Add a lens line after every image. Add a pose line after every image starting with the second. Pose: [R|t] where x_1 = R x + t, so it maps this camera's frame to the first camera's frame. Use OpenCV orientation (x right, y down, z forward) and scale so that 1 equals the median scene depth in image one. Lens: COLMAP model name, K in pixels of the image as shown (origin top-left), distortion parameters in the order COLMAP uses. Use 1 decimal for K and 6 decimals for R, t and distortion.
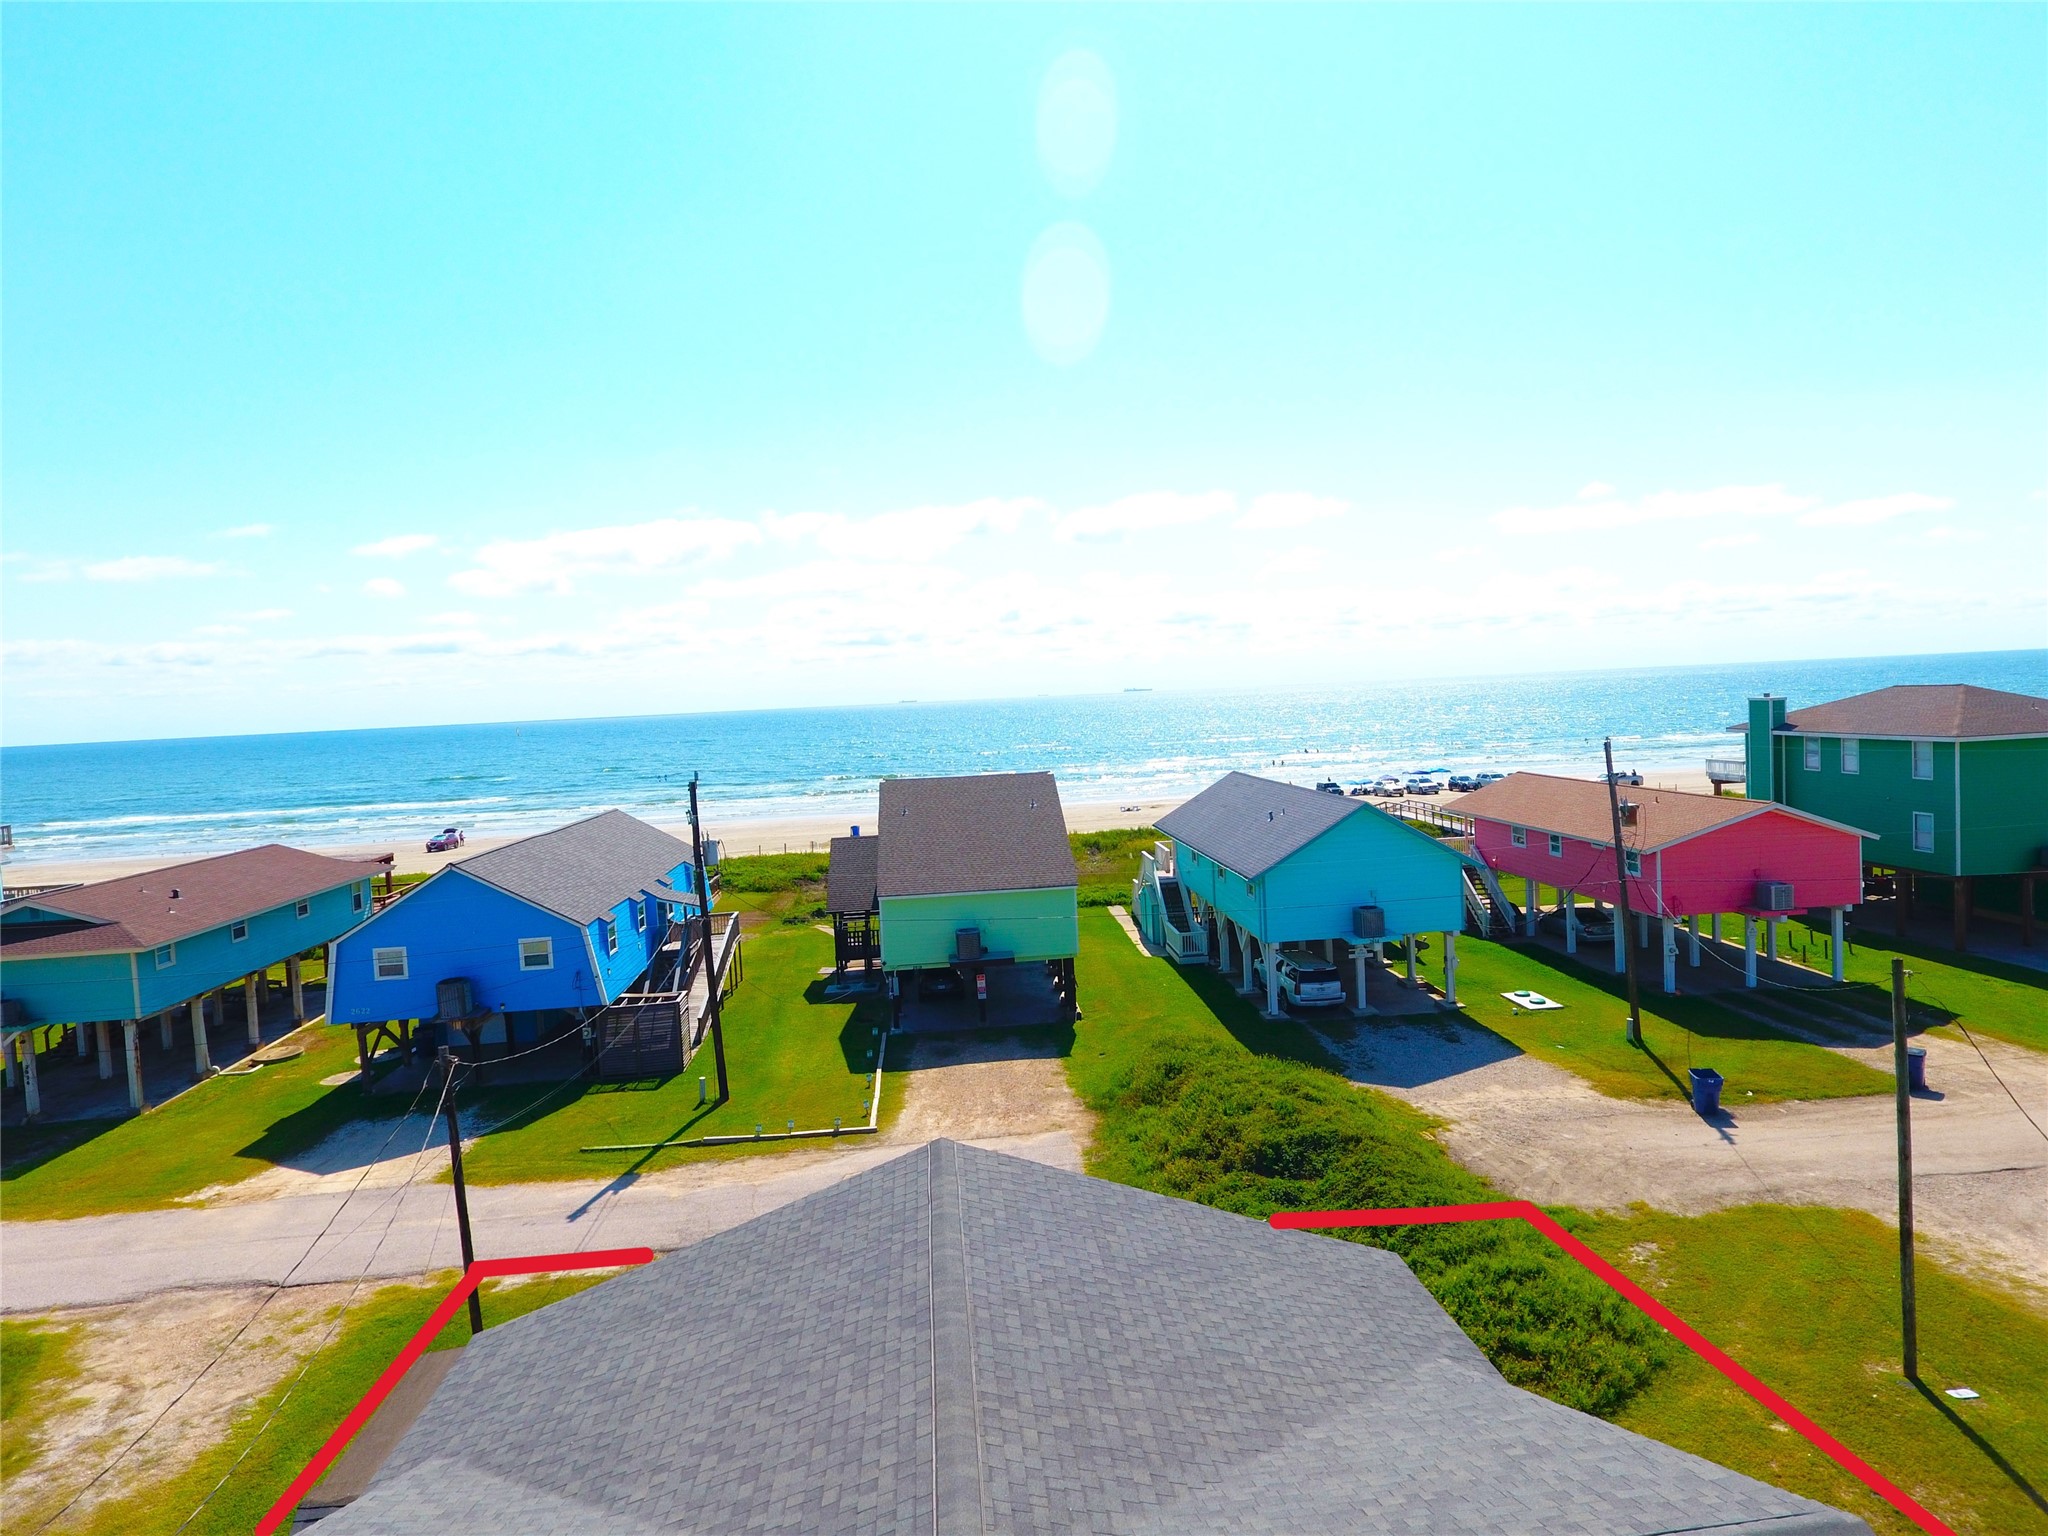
lens RADIAL K [[1172.6, 0, 1024.0], [0, 1172.6, 768.0], [0, 0, 1]] dist [-0.004329, -0.000572]
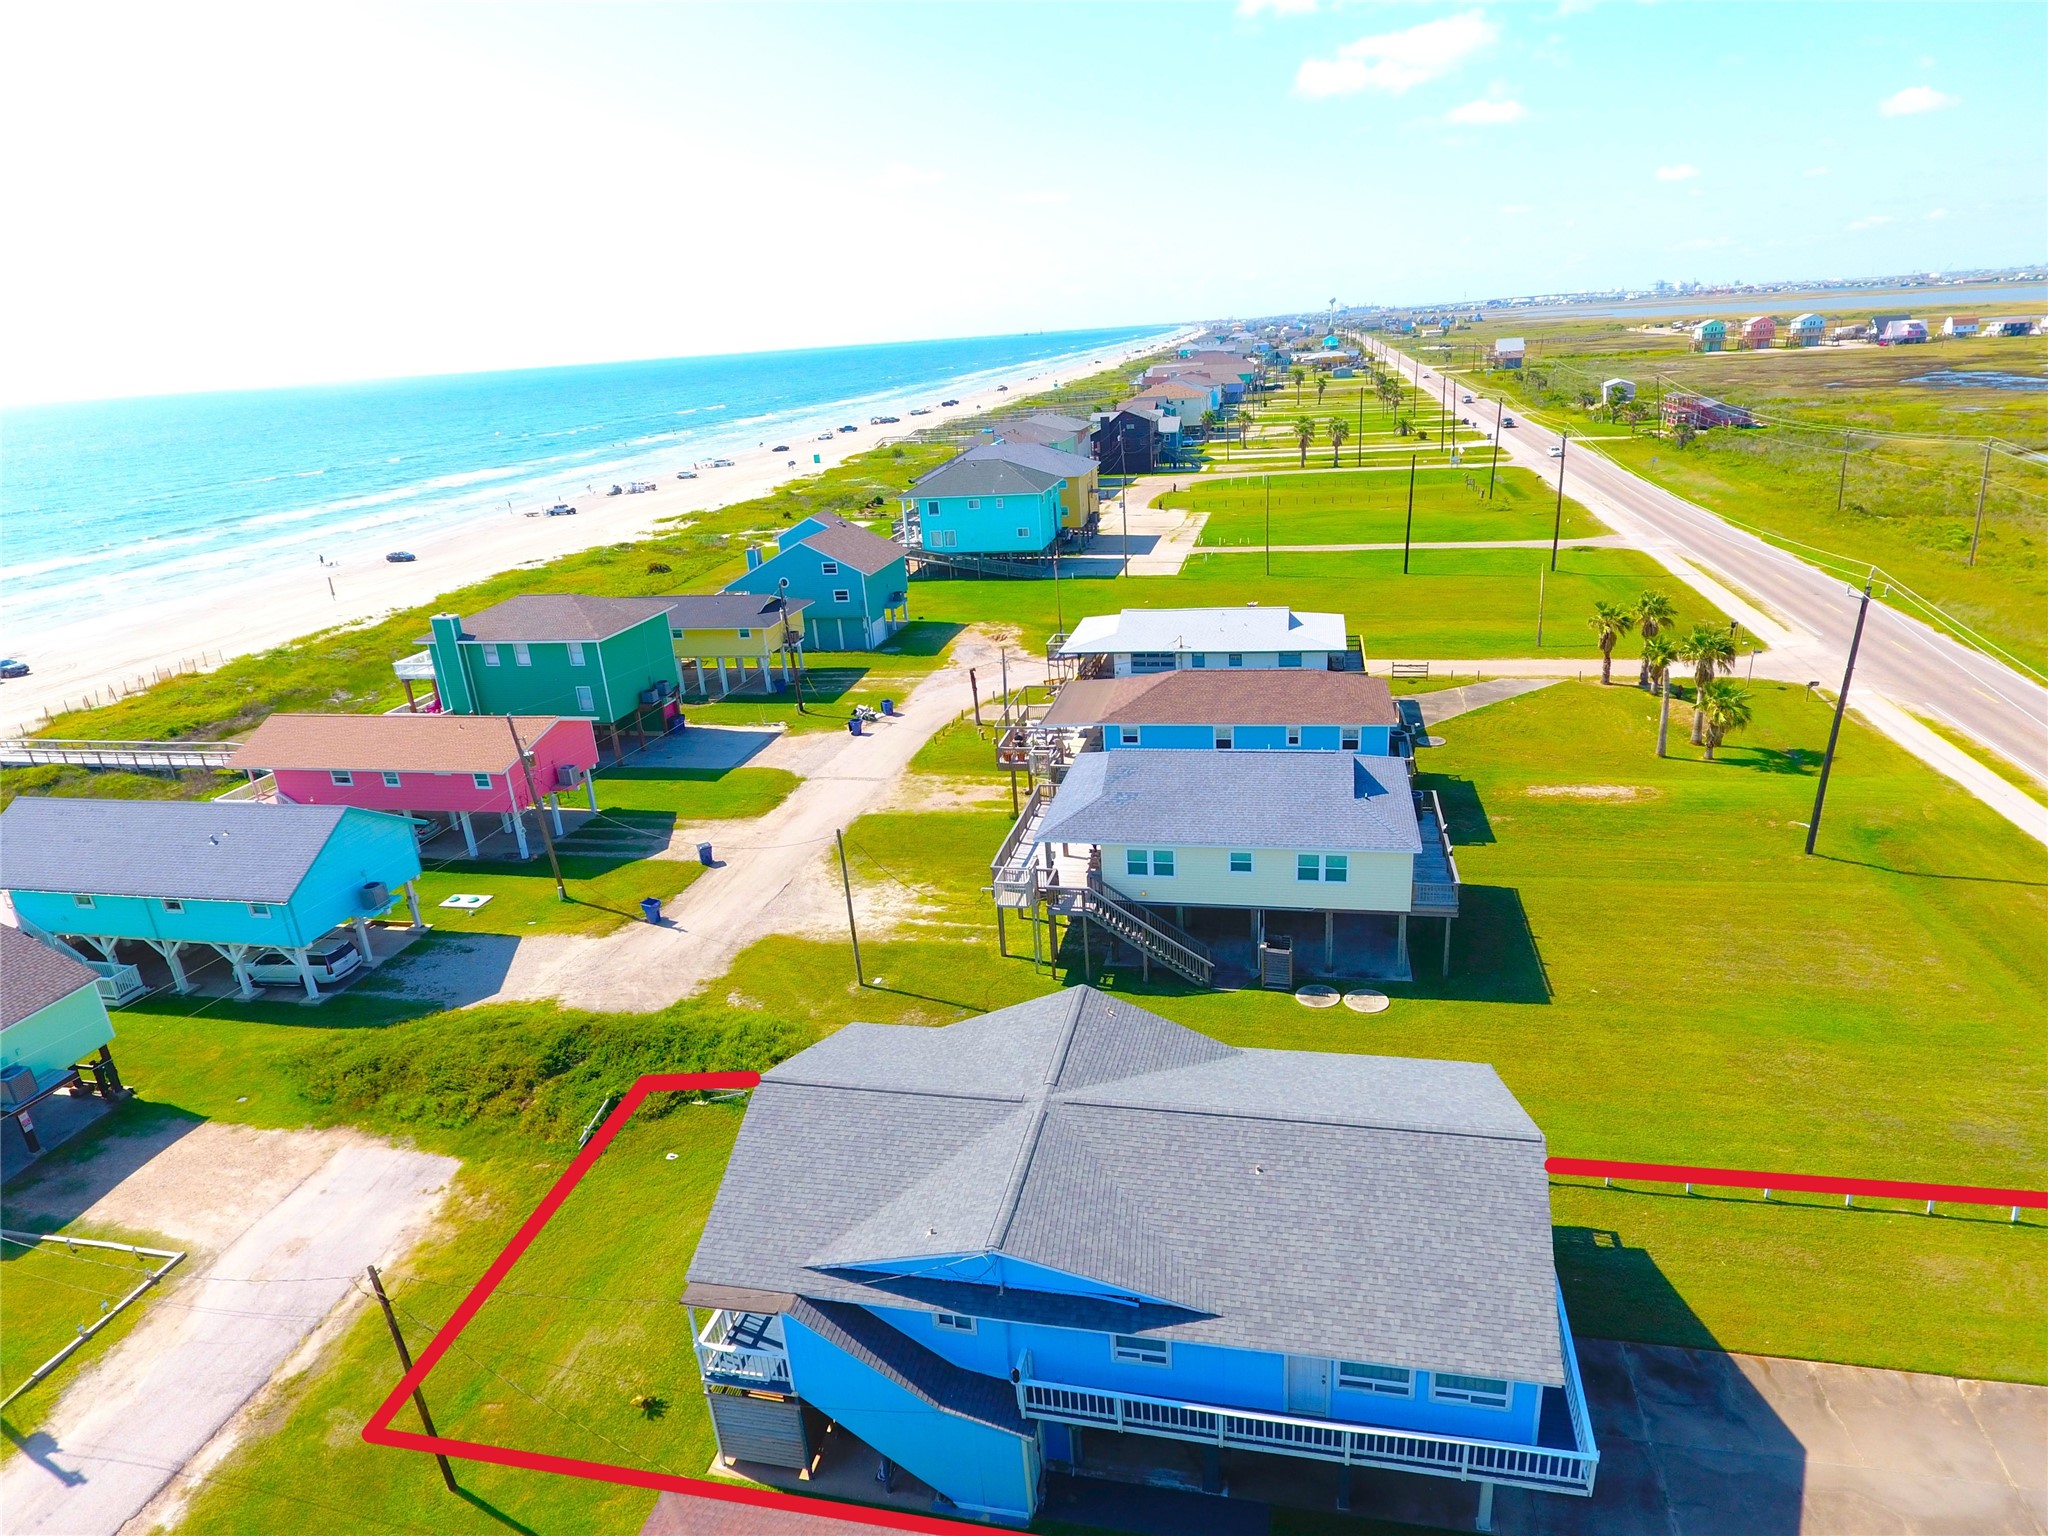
lens RADIAL K [[1172.6, 0, 1024.0], [0, 1172.6, 768.0], [0, 0, 1]] dist [-0.004329, -0.000572]
pose [[0.316505, -0.301616, 0.899362, -0.624954], [0.117980, 0.953258, 0.278171, -0.290605], [-0.941226, 0.018064, 0.337295, -0.100145]]
